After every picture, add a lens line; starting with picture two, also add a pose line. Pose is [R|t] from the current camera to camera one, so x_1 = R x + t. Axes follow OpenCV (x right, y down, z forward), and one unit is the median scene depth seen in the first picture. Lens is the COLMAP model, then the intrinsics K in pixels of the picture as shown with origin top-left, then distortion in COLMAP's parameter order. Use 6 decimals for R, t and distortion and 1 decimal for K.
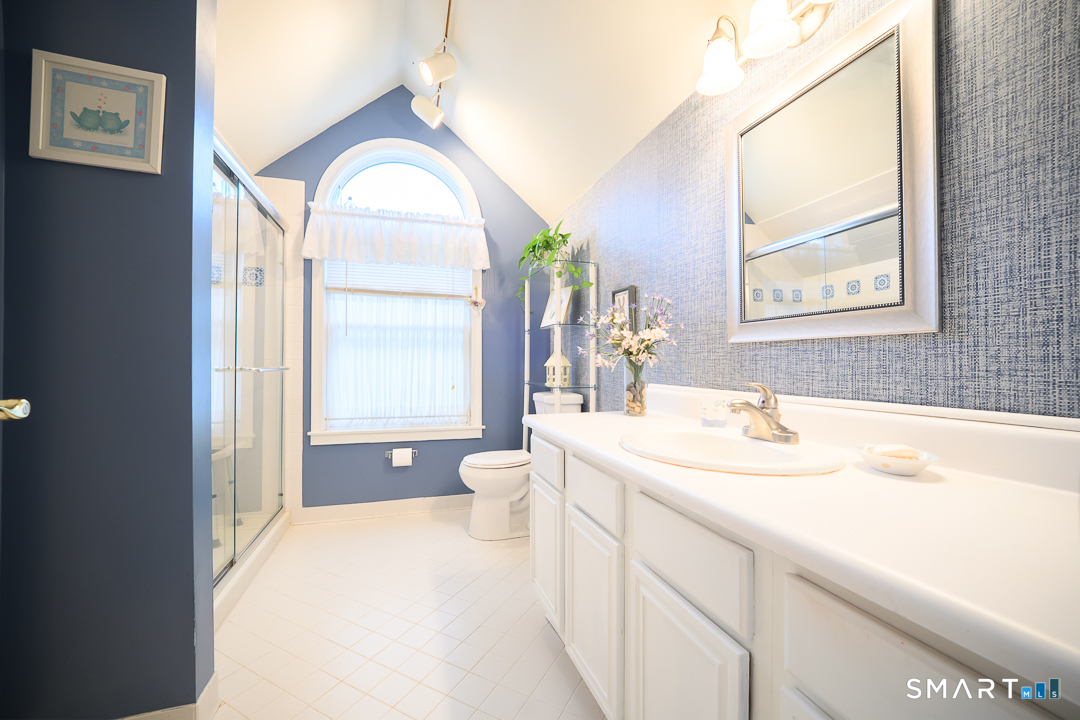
lens RADIAL K [[434.7, 0, 537.8], [0, 434.7, 362.1], [0, 0, 1]] dist [-0.019025, 0.000484]
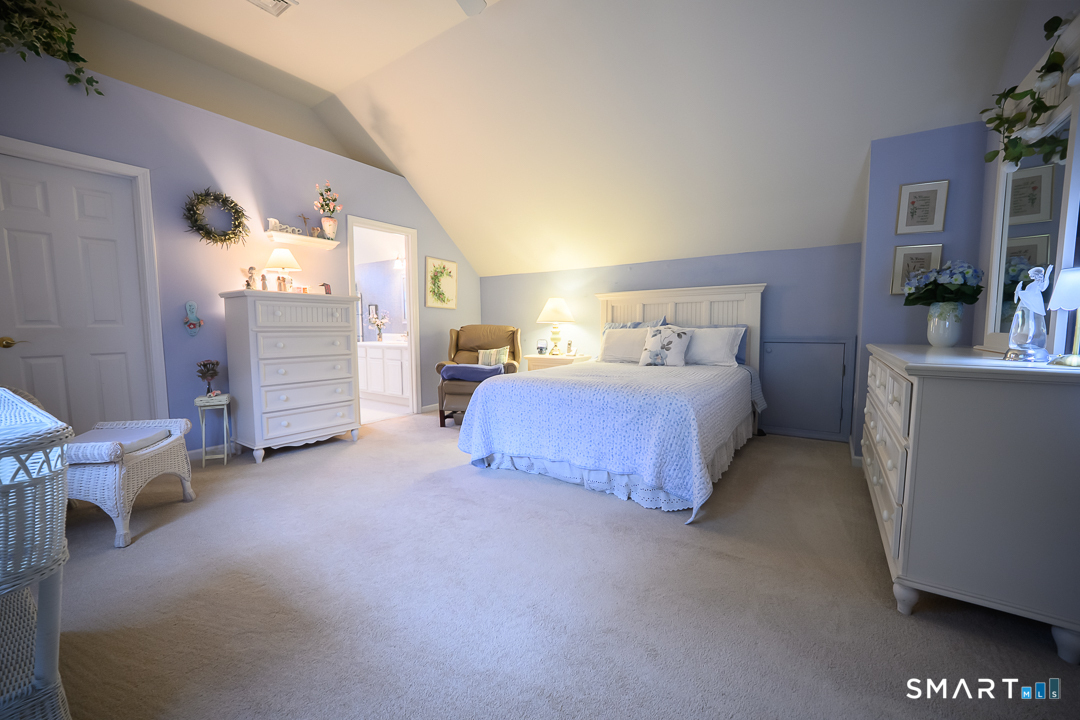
lens RADIAL K [[434.7, 0, 537.8], [0, 434.7, 362.1], [0, 0, 1]] dist [-0.019025, 0.000484]
pose [[0.781410, -0.058019, 0.621315, -1.059725], [0.000627, 0.995741, 0.092195, -0.048672], [-0.624018, -0.071653, 0.778118, -2.818628]]
